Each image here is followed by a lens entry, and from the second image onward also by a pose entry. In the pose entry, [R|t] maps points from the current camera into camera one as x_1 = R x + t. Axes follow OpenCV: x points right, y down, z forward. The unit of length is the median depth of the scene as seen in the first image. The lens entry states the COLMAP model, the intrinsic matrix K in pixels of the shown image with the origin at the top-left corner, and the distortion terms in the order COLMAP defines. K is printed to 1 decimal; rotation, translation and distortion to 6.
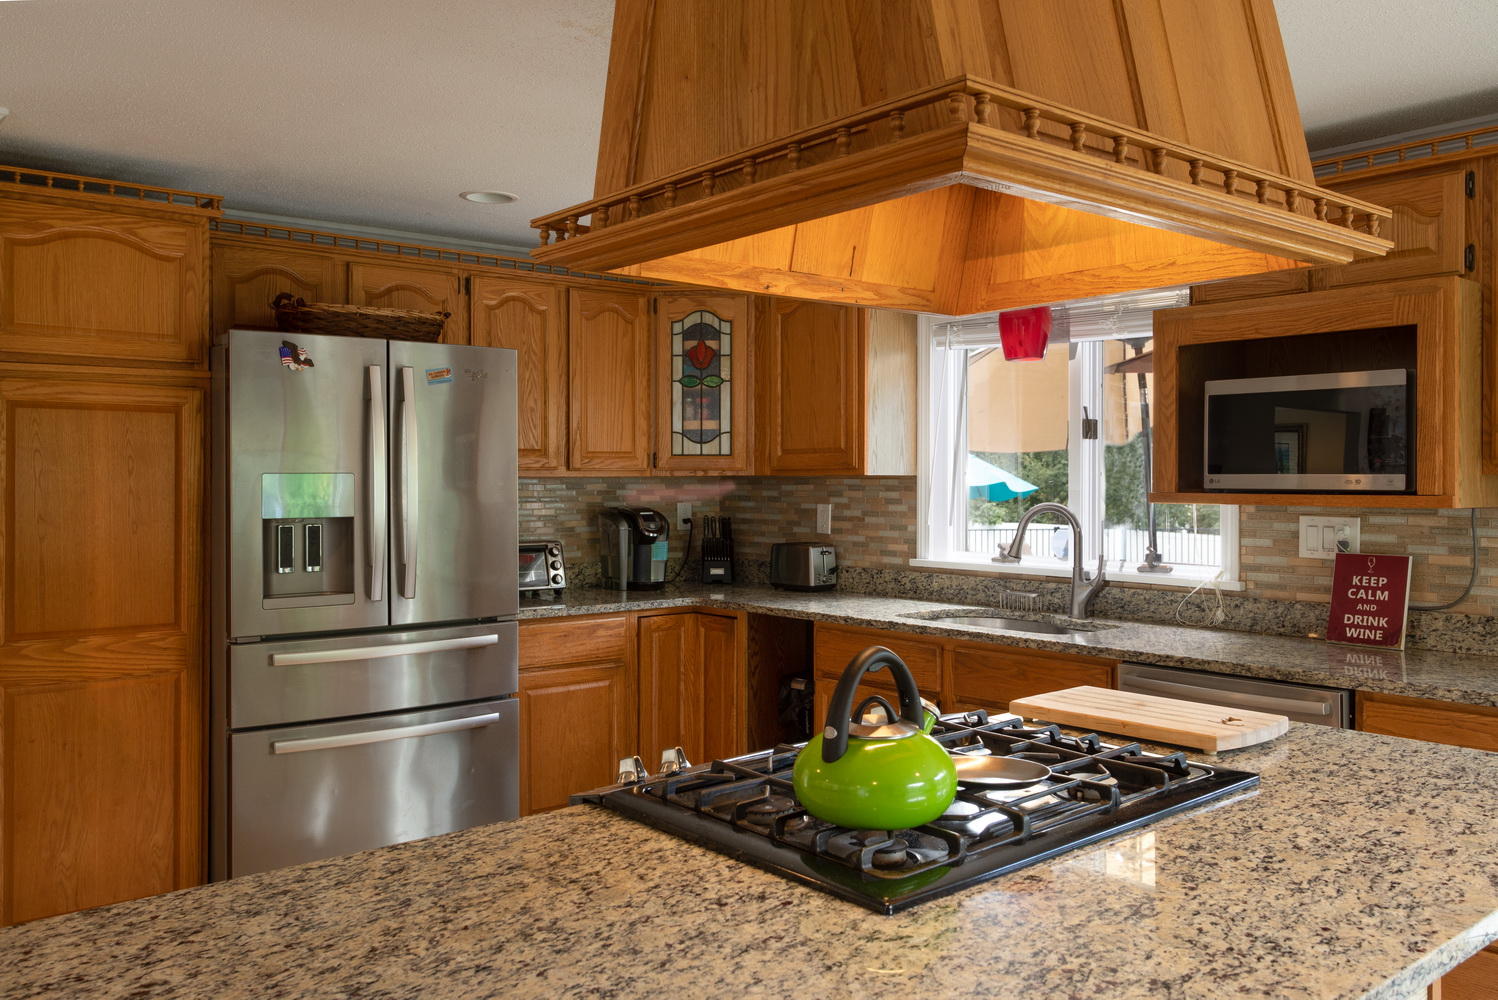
lens RADIAL K [[1211.3, 0, 748.8], [0, 1211.3, 491.6], [0, 0, 1]] dist [-0.011528, -0.011857]
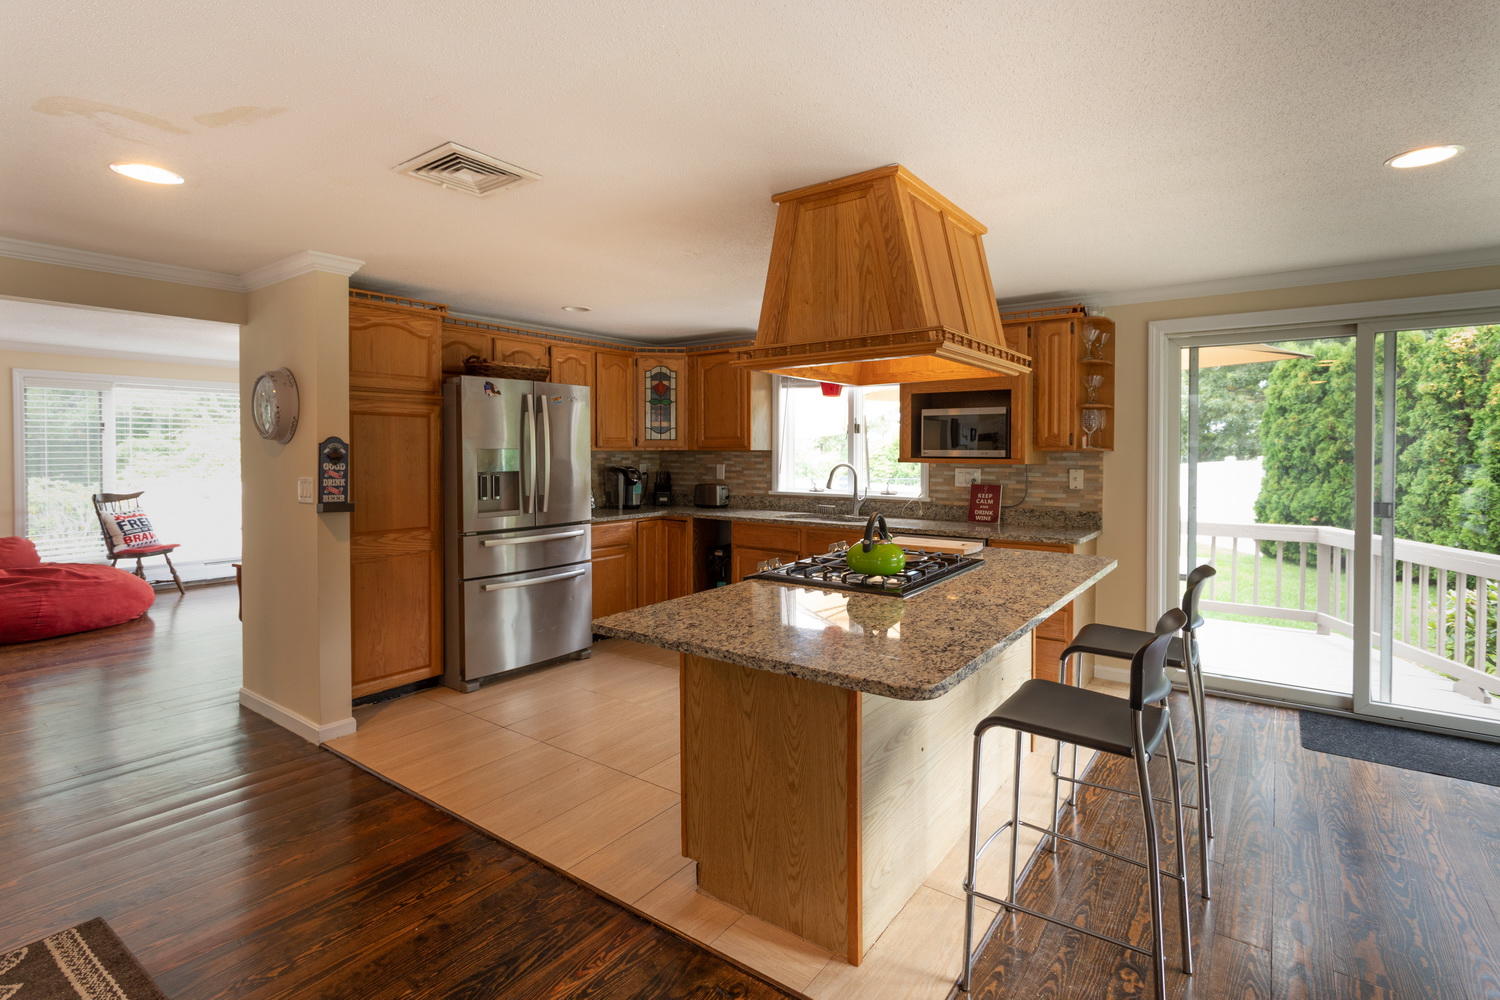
lens RADIAL K [[743.9, 0, 734.7], [0, 743.9, 471.1], [0, 0, 1]] dist [-0.026049, 0.000025]
pose [[0.971628, -0.005561, 0.236449, -0.254983], [0.001668, 0.999860, 0.016660, 0.001227], [-0.236508, -0.015793, 0.971501, -0.243714]]
